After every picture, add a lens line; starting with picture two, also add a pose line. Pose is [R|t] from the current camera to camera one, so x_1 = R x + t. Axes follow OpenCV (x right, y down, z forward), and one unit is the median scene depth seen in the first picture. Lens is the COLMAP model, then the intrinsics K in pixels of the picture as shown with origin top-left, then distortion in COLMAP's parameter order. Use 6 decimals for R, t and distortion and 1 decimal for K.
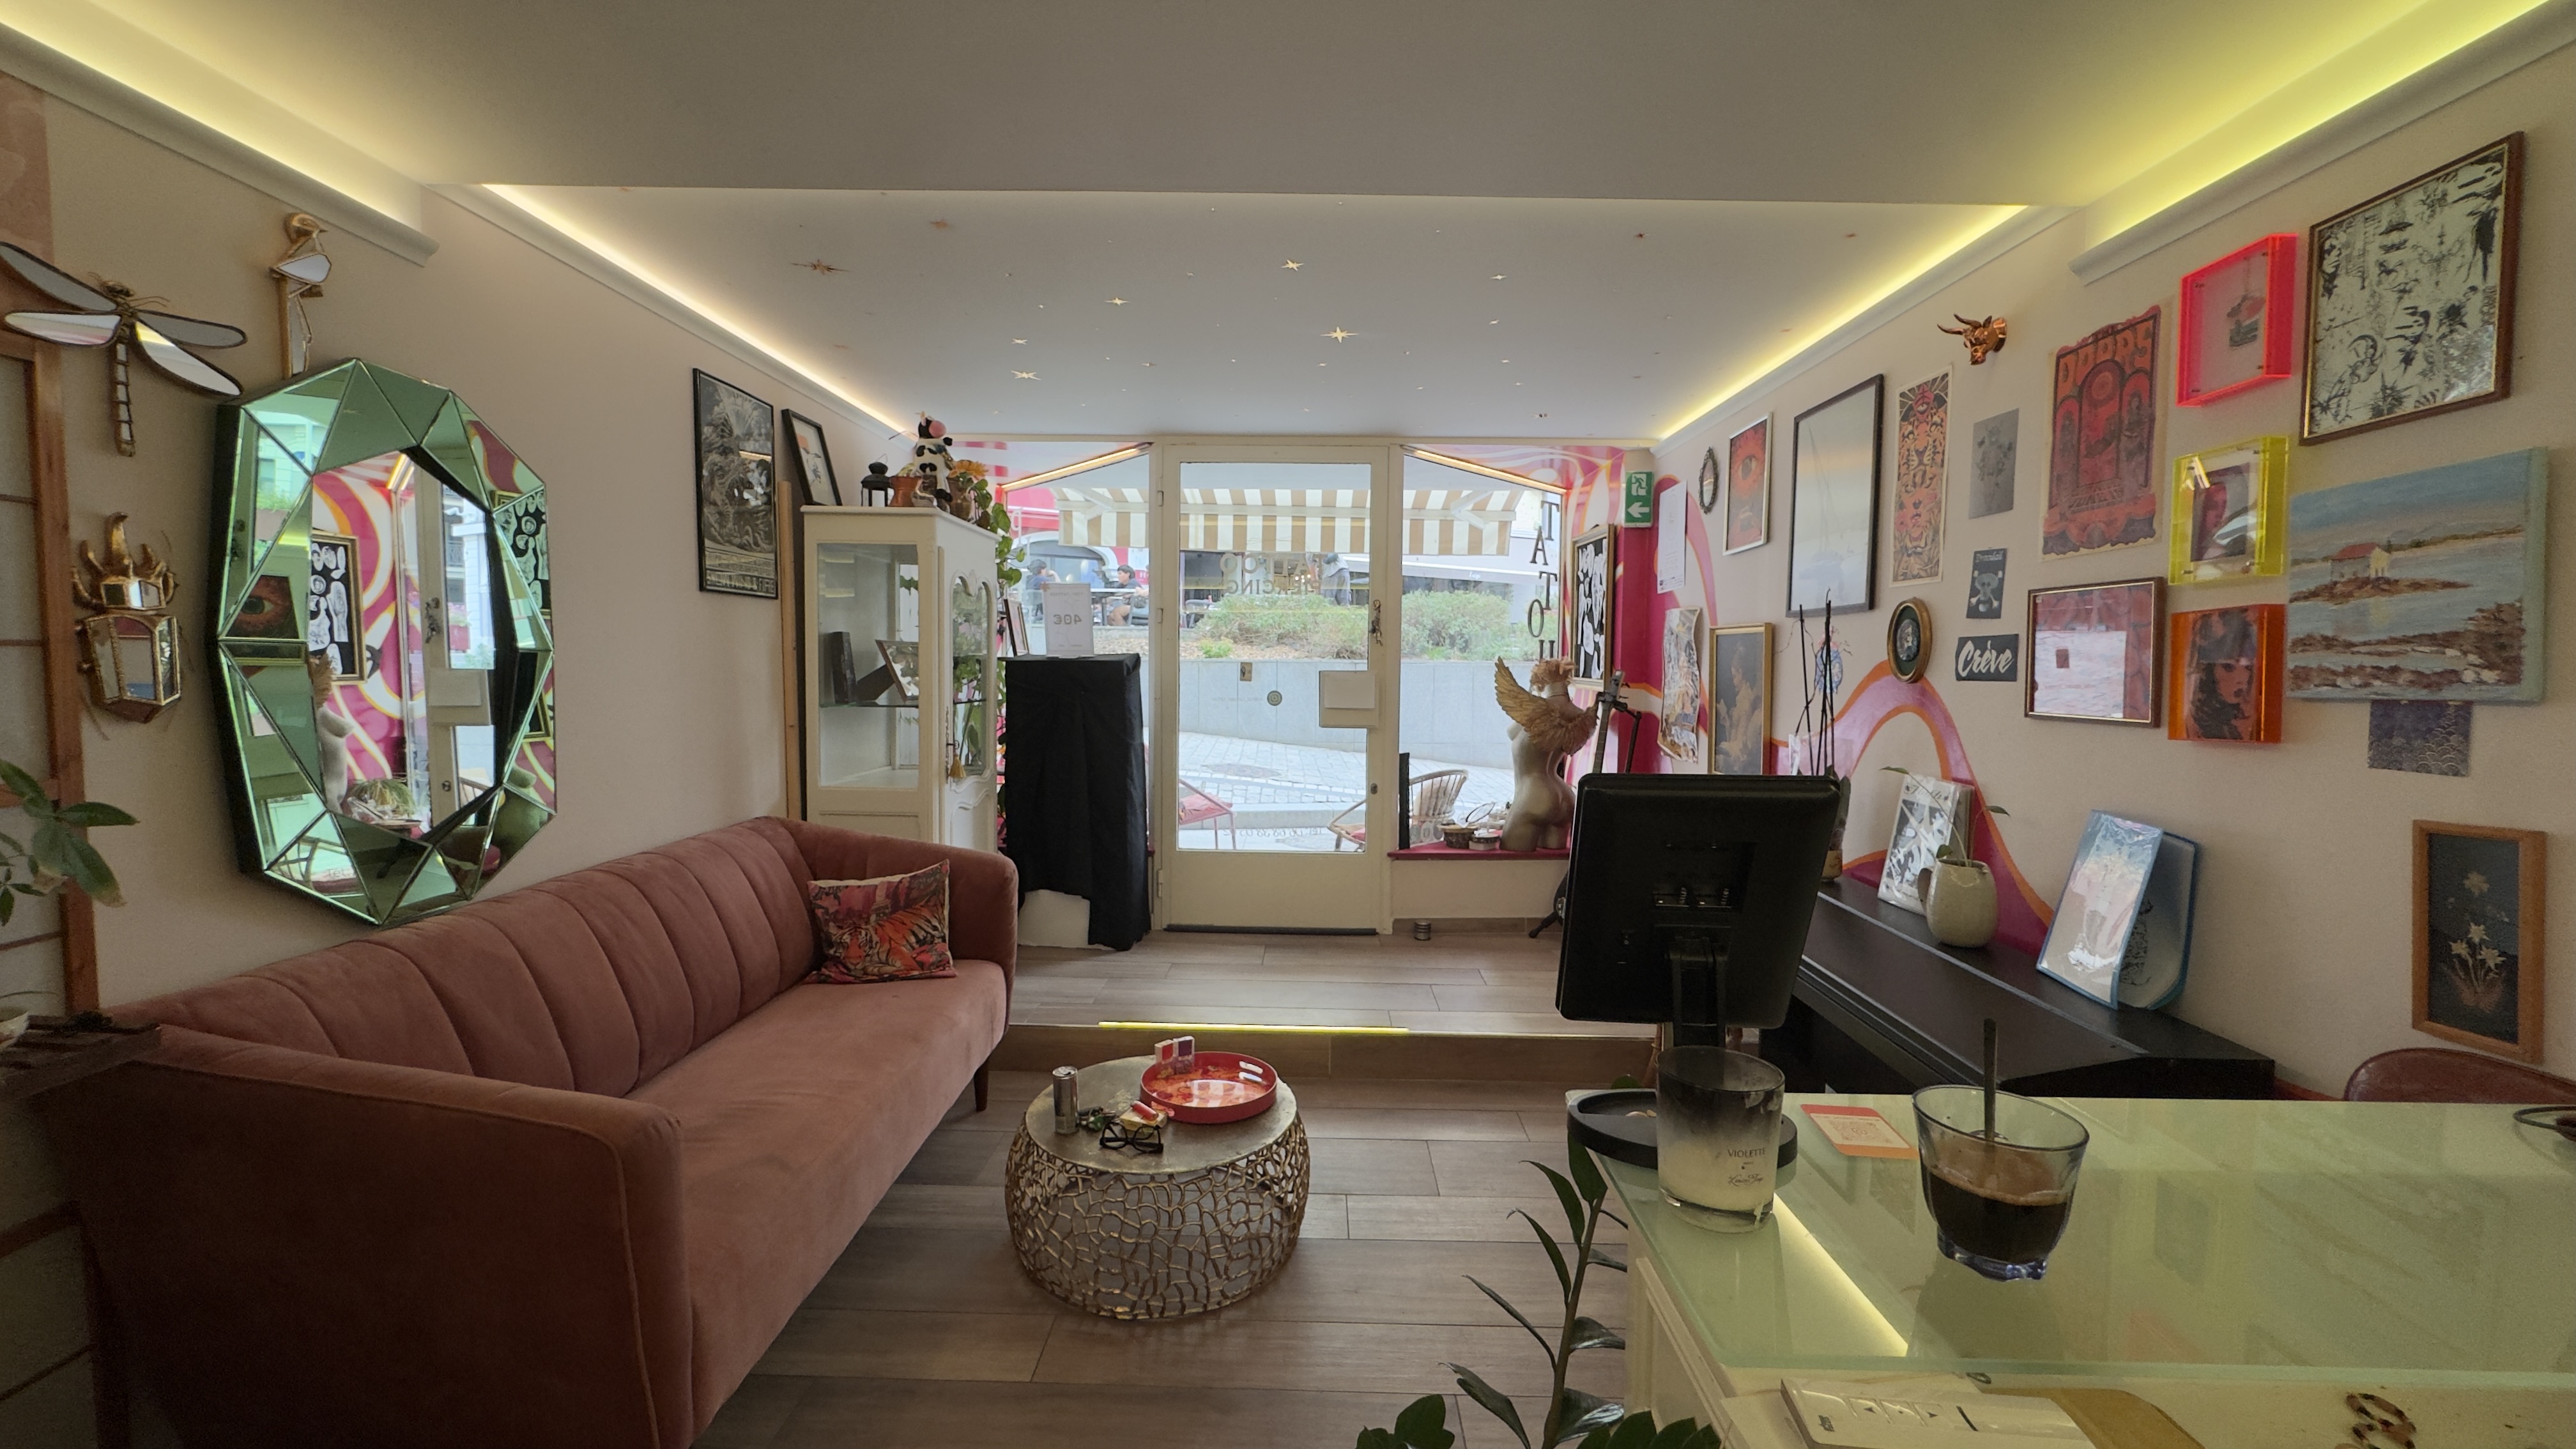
lens RADIAL K [[1056.4, 0, 1286.2], [0, 1056.4, 716.4], [0, 0, 1]] dist [0.000661, 0.000102]
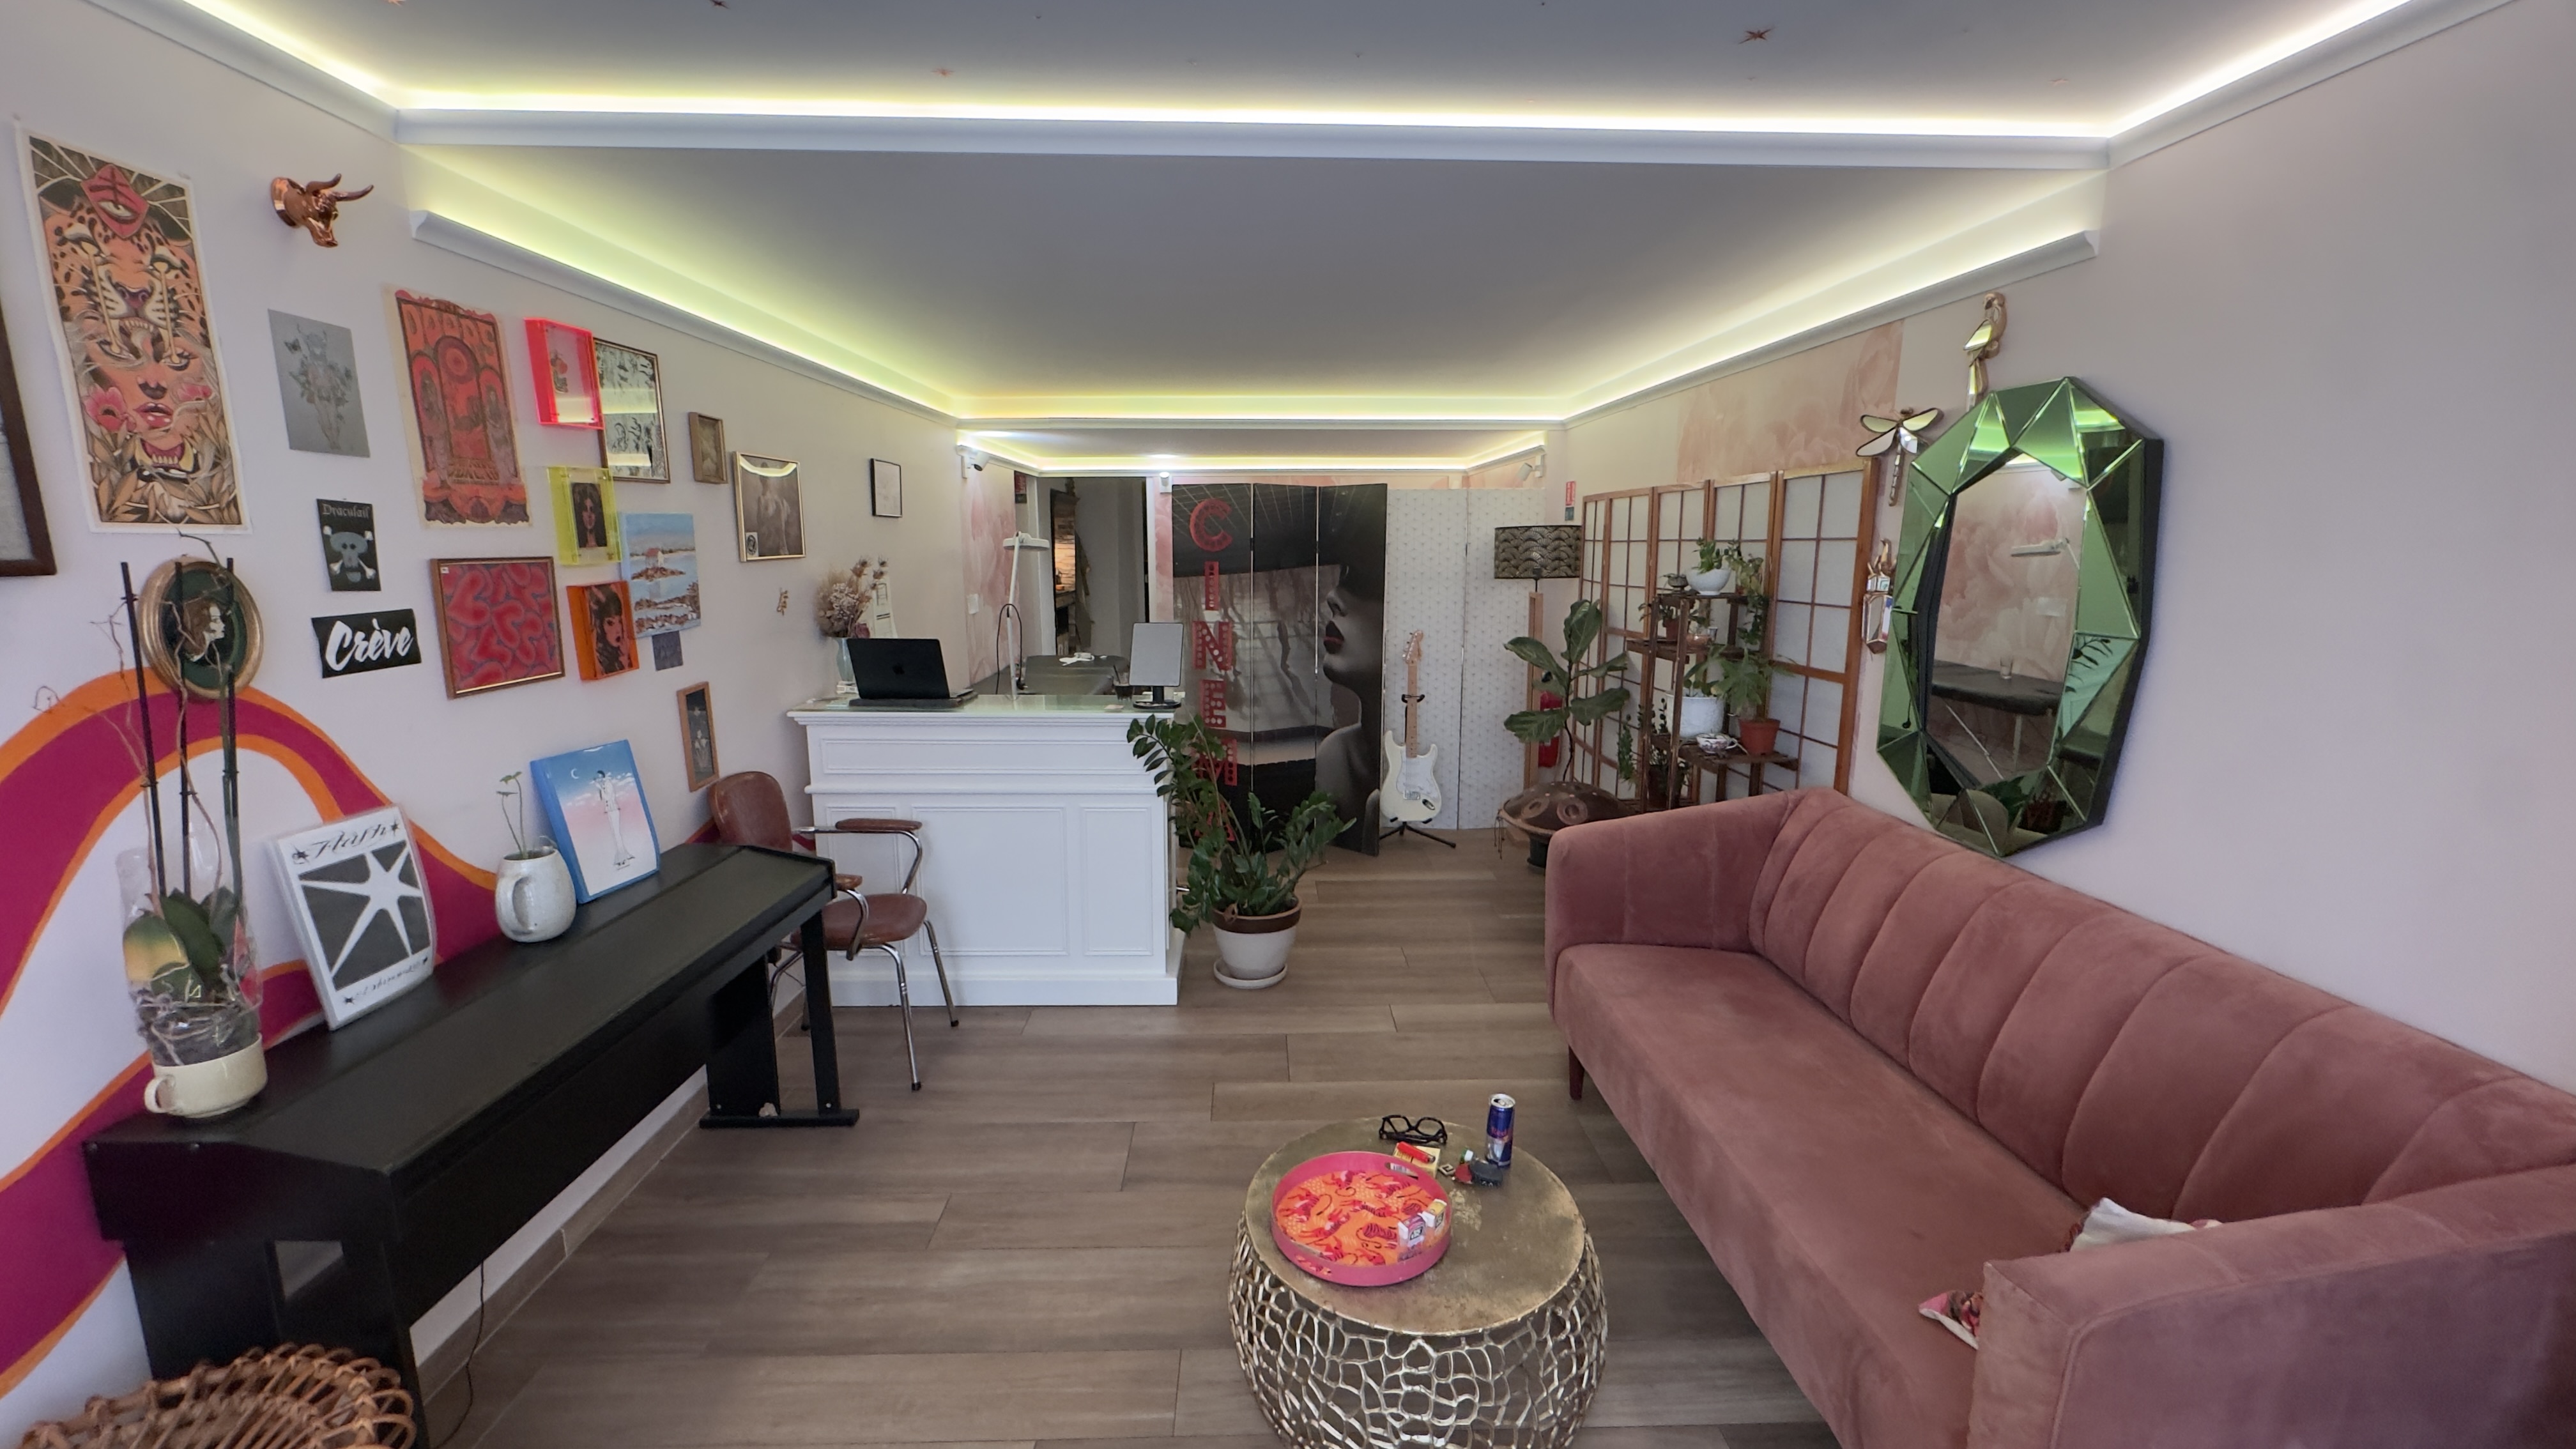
lens RADIAL K [[1056.4, 0, 1281.1], [0, 1056.4, 736.8], [0, 0, 1]] dist [0.000661, 0.000102]
pose [[-0.998798, -0.000134, -0.049018, 0.020840], [-0.011519, 0.972637, 0.232043, -0.178804], [0.047646, 0.232329, -0.971470, 1.836570]]
